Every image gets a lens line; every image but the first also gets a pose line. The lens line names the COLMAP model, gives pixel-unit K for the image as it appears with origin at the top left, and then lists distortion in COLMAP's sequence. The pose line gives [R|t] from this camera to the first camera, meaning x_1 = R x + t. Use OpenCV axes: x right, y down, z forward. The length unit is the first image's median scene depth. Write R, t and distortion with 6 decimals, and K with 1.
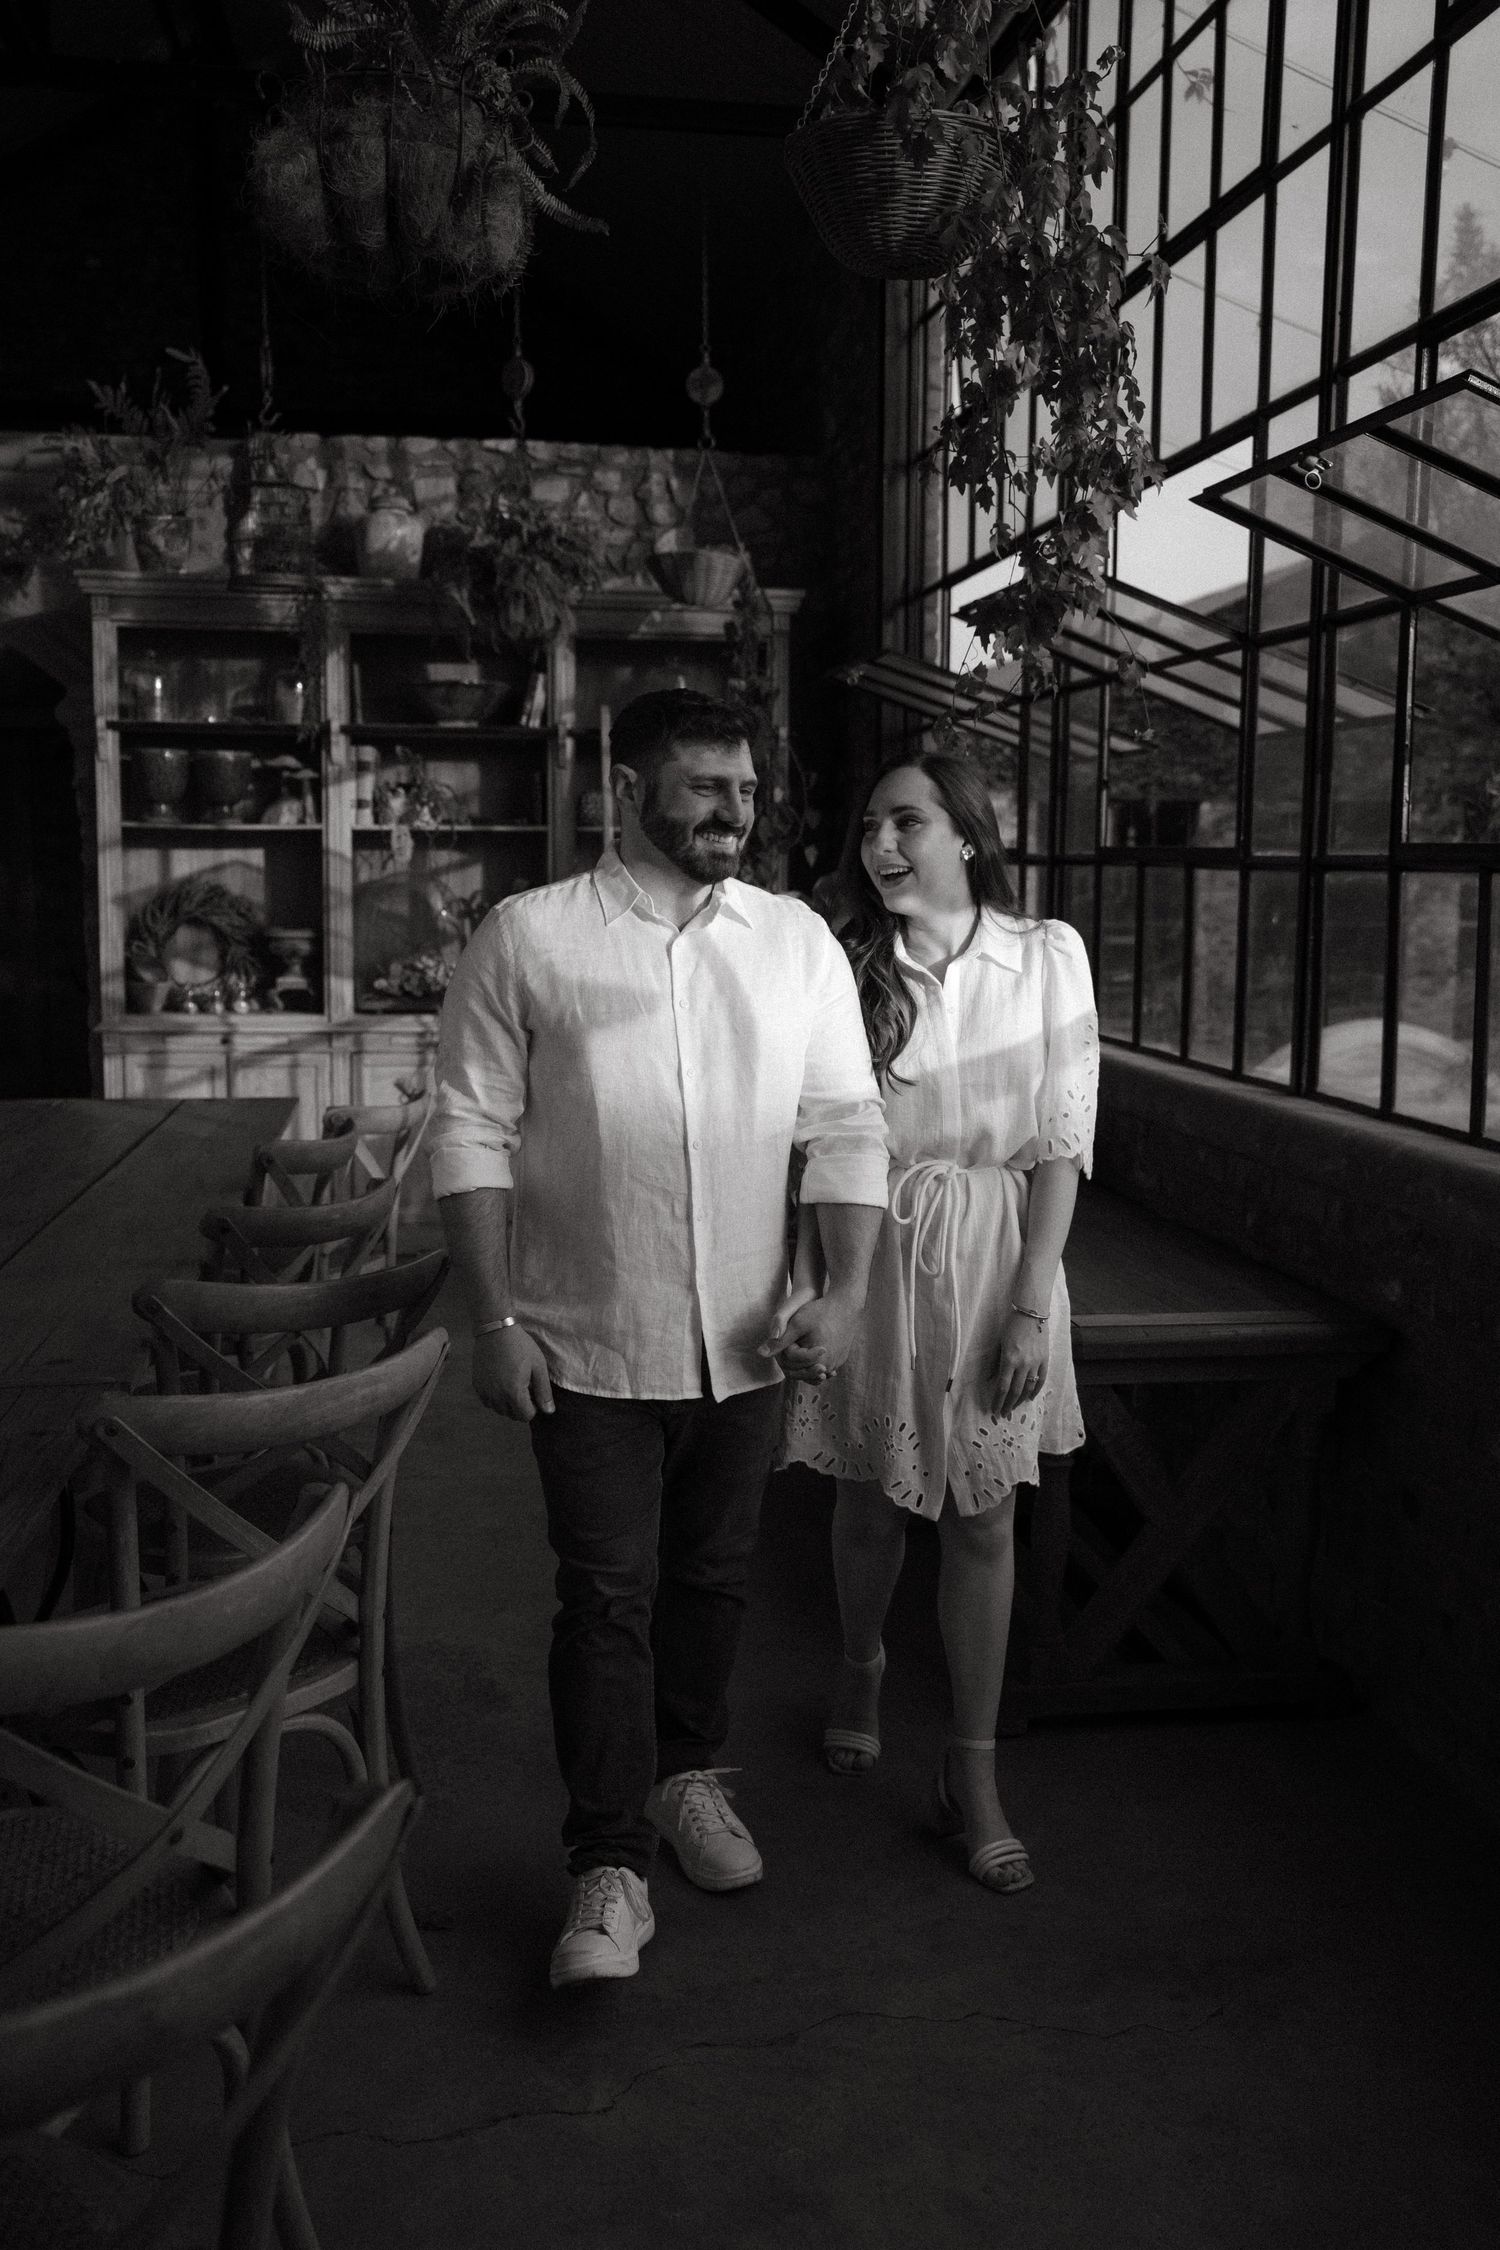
lens RADIAL K [[1965.8, 0, 706.0], [0, 1965.8, 1131.8], [0, 0, 1]] dist [-0.037357, 0.002537]
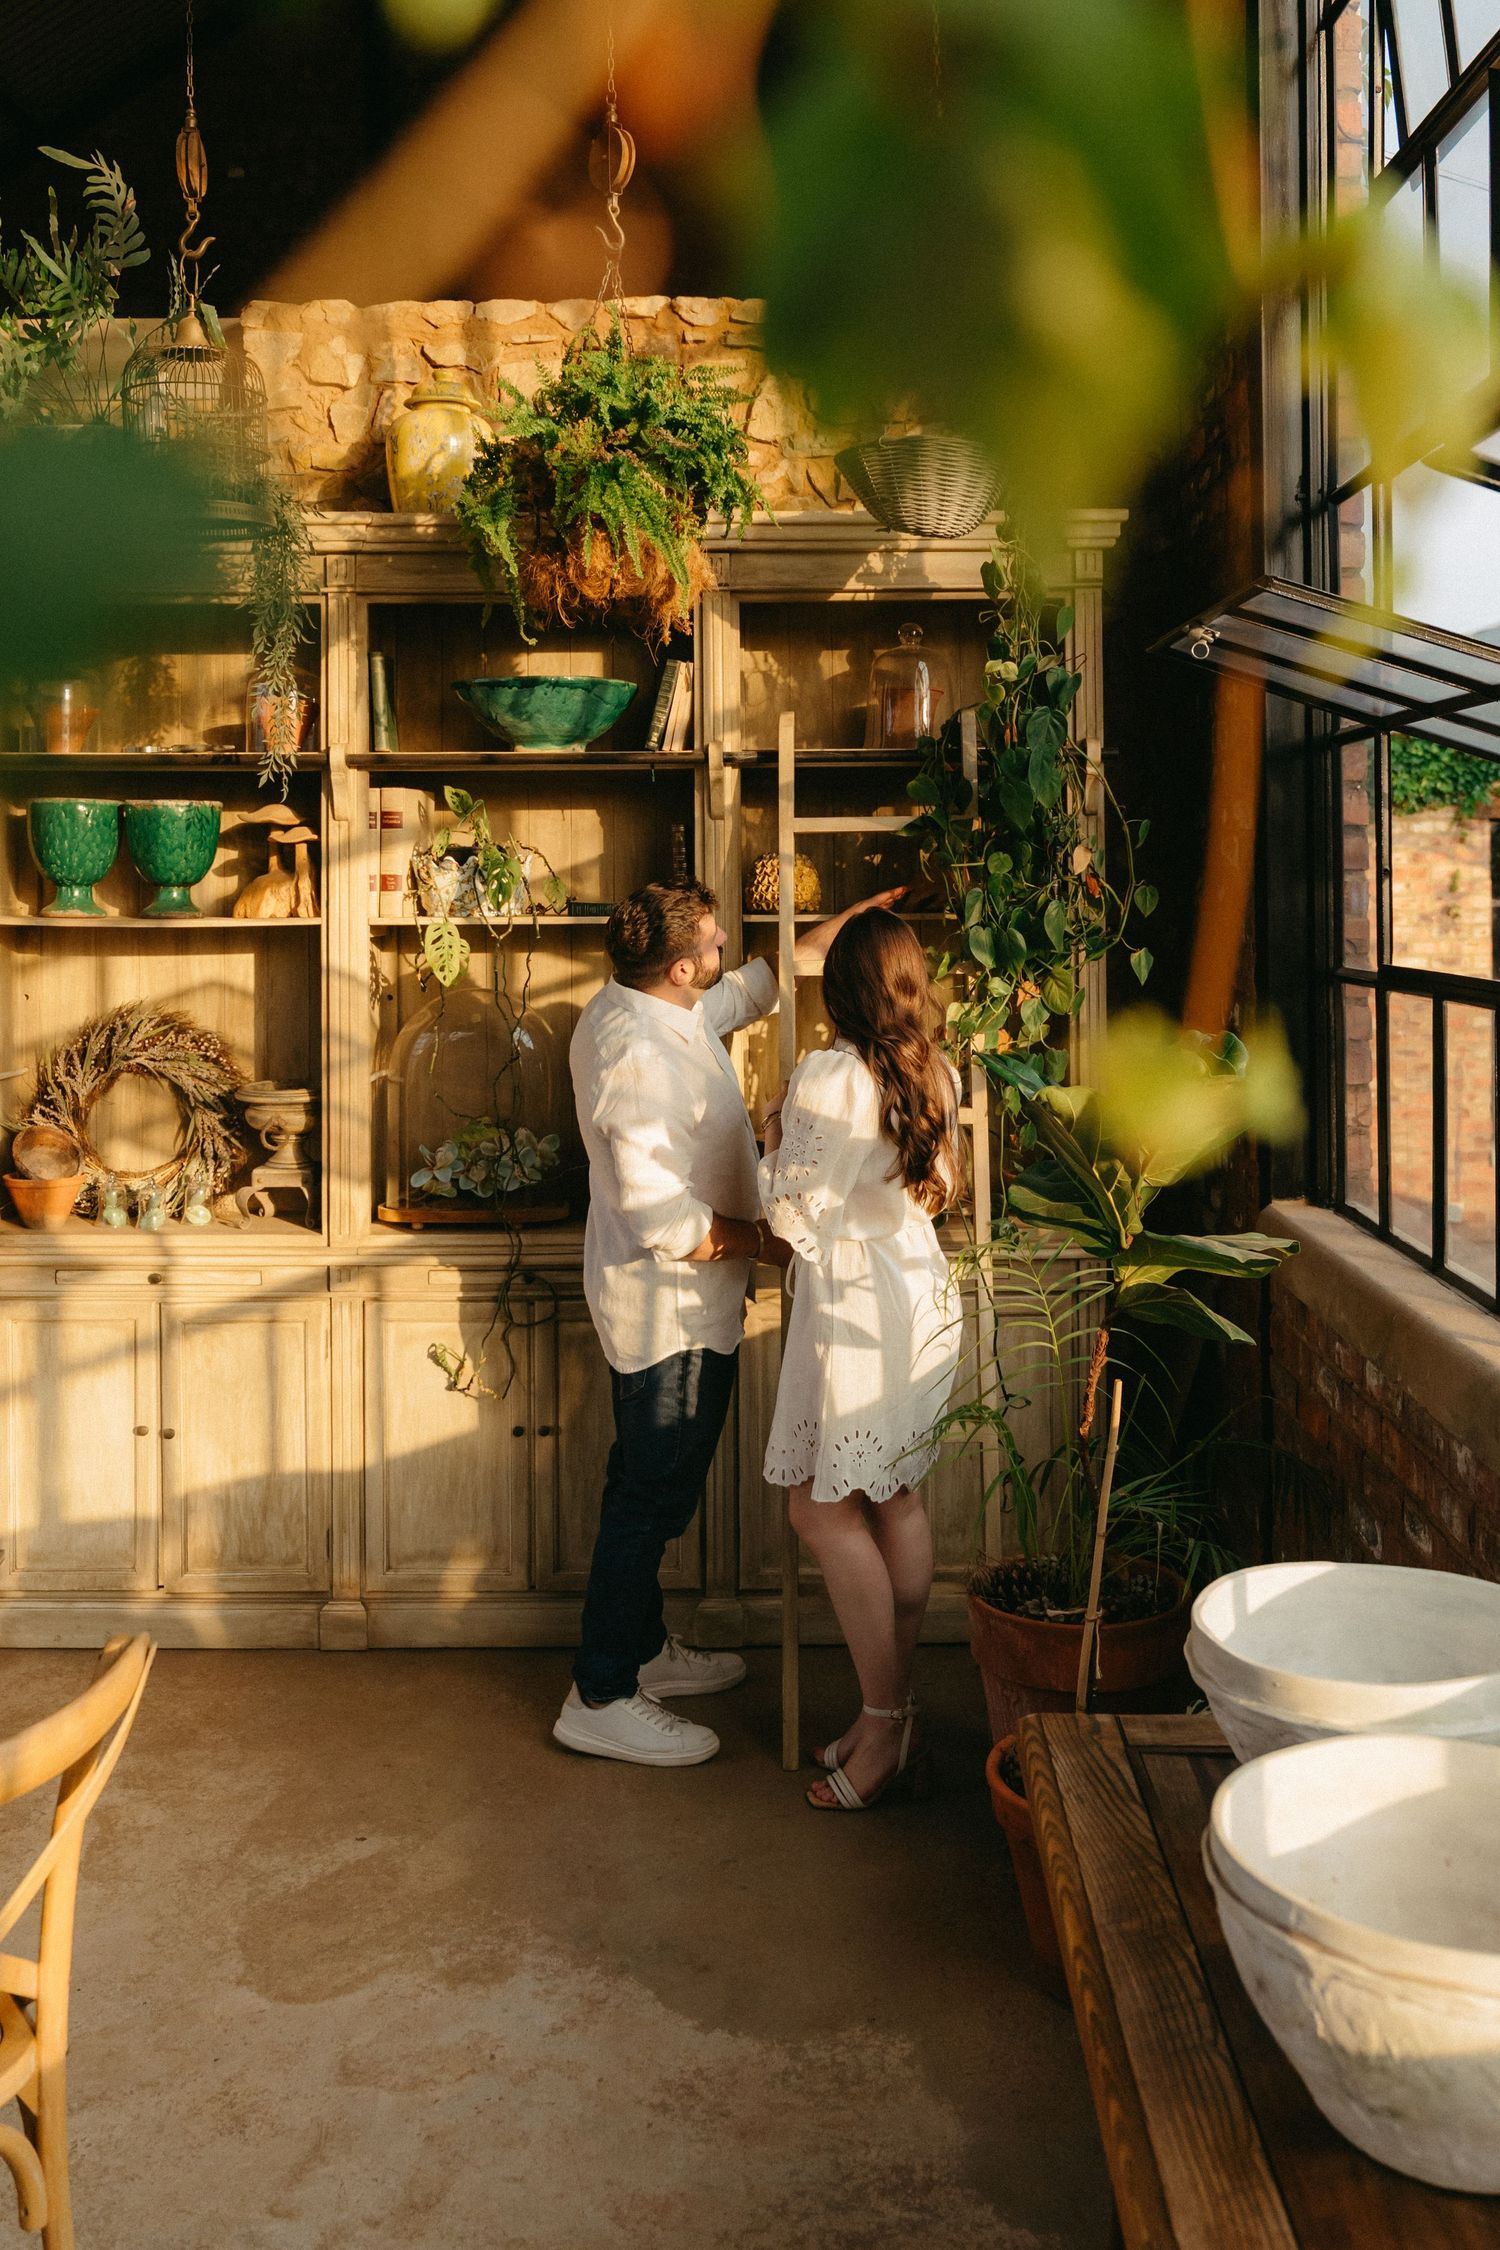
lens RADIAL K [[2033.6, 0, 831.1], [0, 2033.6, 901.4], [0, 0, 1]] dist [-0.002475, -0.006420]
pose [[0.991270, -0.012718, -0.131229, 0.040685], [-0.003236, 0.992689, -0.120654, -0.086528], [0.131804, 0.120025, 0.983982, 0.404098]]
